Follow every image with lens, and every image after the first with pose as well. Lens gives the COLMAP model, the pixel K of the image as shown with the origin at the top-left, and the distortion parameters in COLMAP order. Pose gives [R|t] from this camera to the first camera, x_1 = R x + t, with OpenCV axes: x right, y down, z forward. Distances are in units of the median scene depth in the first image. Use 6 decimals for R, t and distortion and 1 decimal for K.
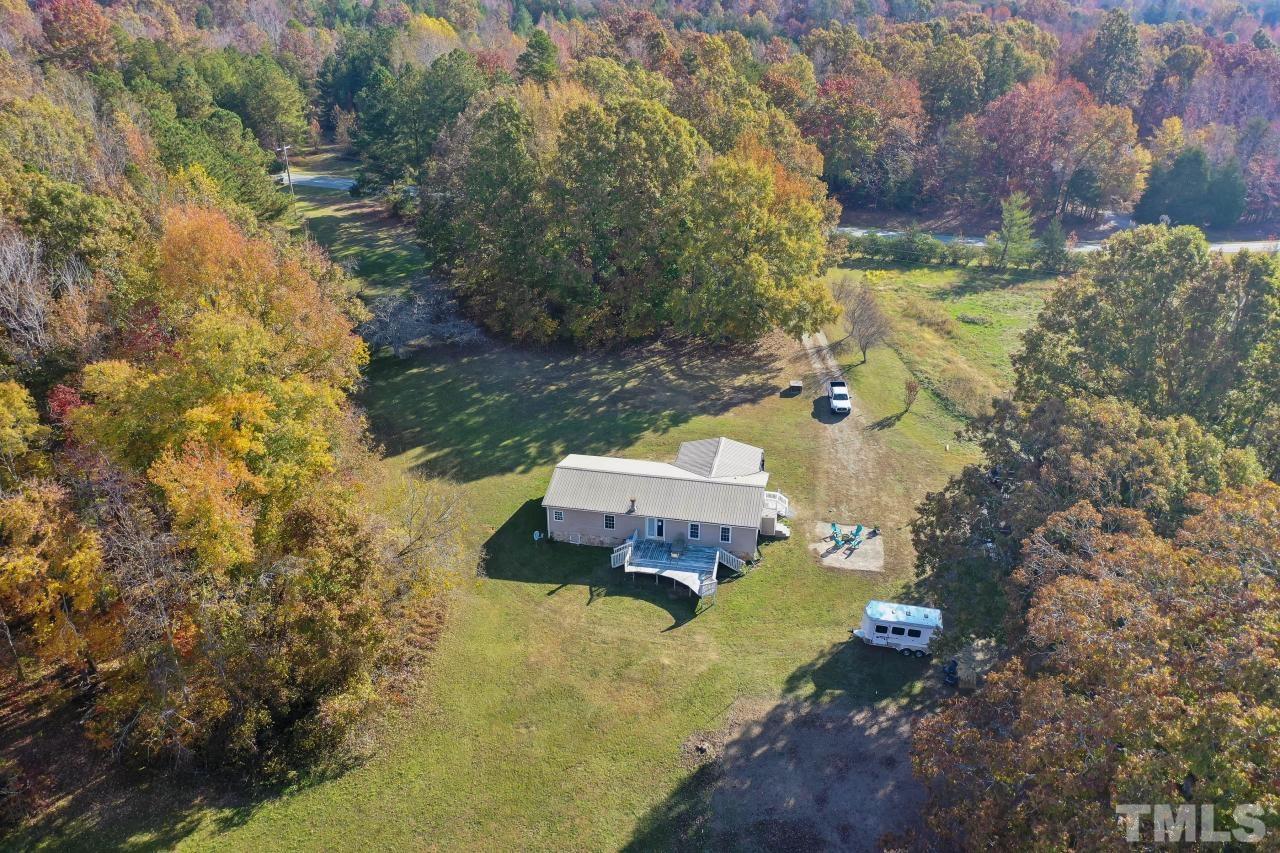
lens RADIAL K [[1010.8, 0, 640.0], [0, 1010.8, 426.5], [0, 0, 1]] dist [-0.004957, 0.007247]
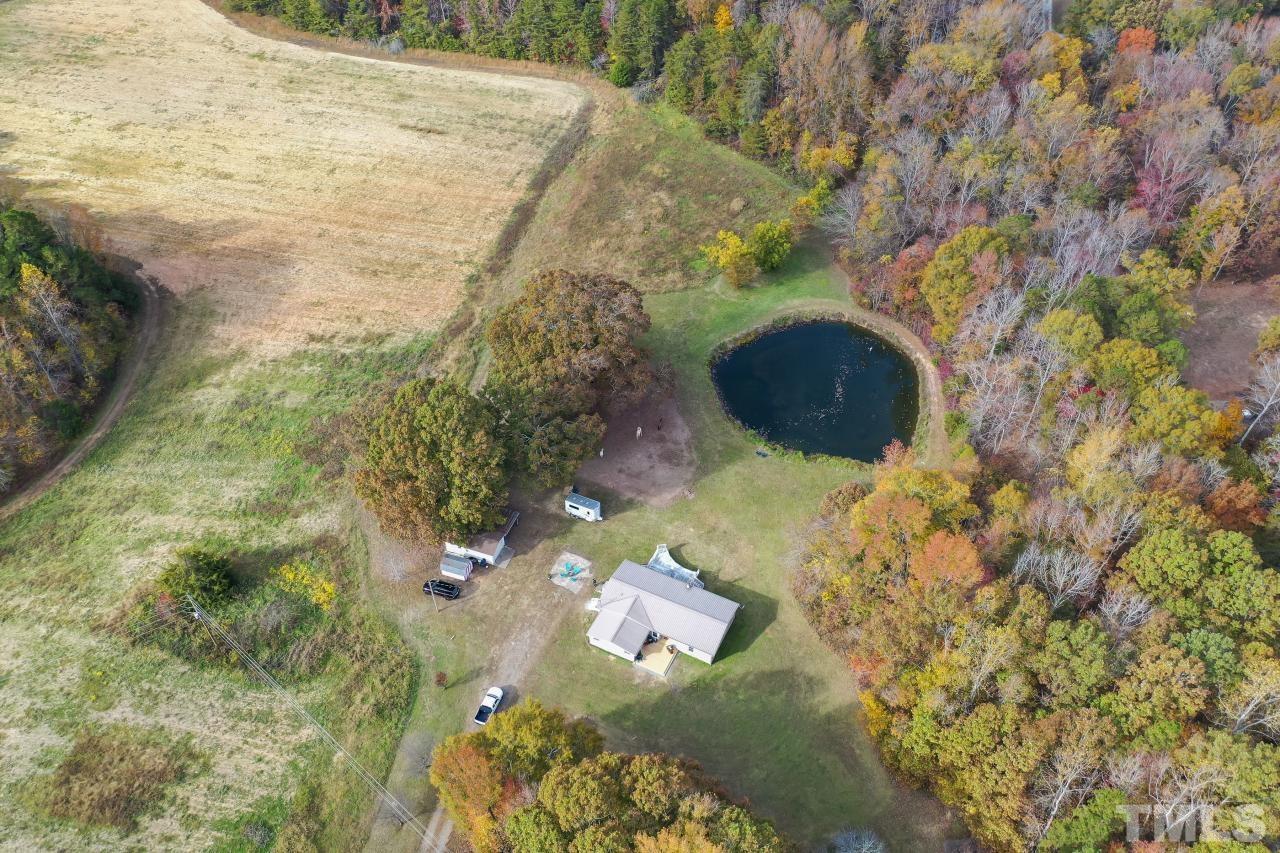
lens RADIAL K [[1010.8, 0, 640.0], [0, 1010.8, 426.5], [0, 0, 1]] dist [-0.004957, 0.007247]
pose [[-0.967914, -0.179223, 0.176131, -0.151235], [0.112063, 0.319493, 0.940939, -1.365446], [-0.224911, 0.930485, -0.289158, 1.045119]]
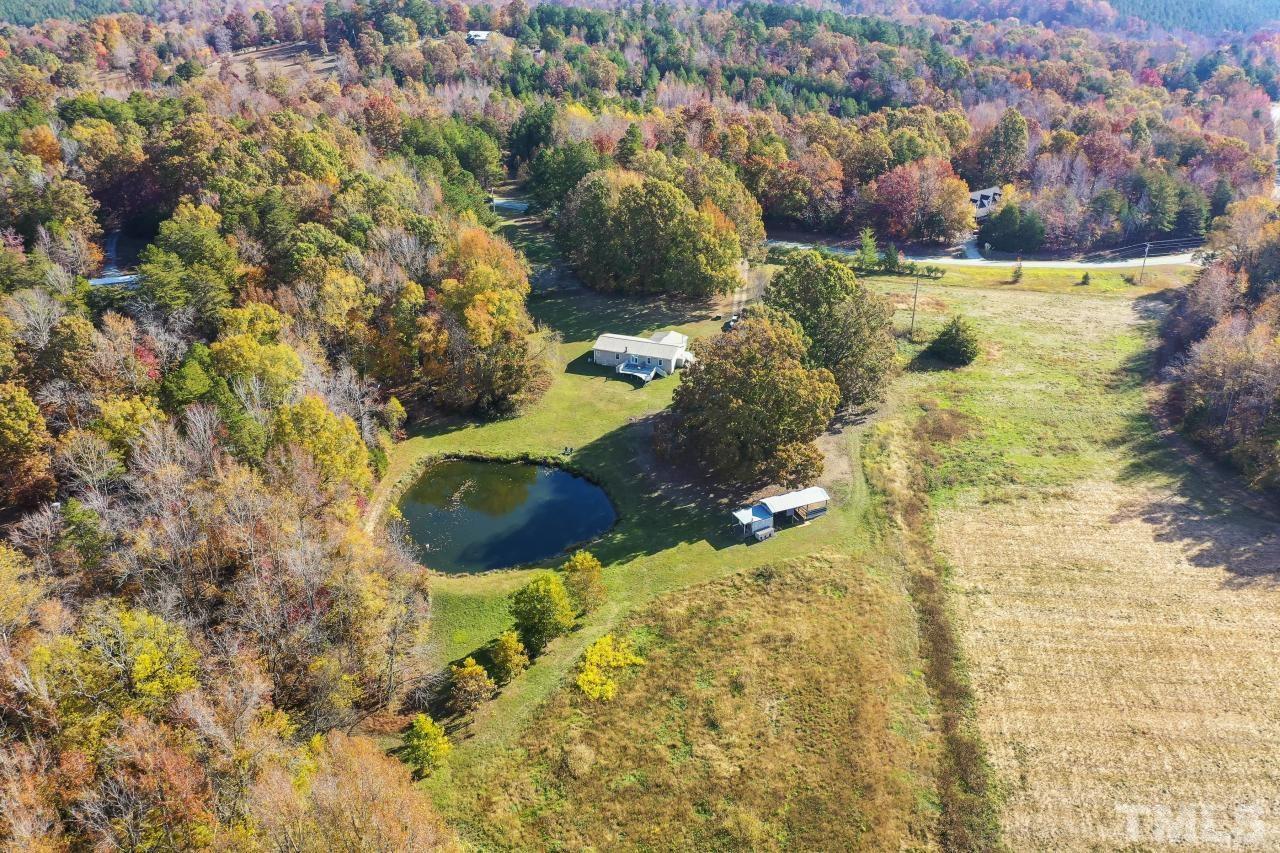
lens RADIAL K [[1010.8, 0, 640.0], [0, 1010.8, 426.5], [0, 0, 1]] dist [-0.004957, 0.007247]
pose [[0.987965, 0.068865, -0.138500, 0.328077], [-0.068257, 0.997626, 0.009136, 0.204085], [0.138800, 0.000428, 0.990320, -1.274667]]
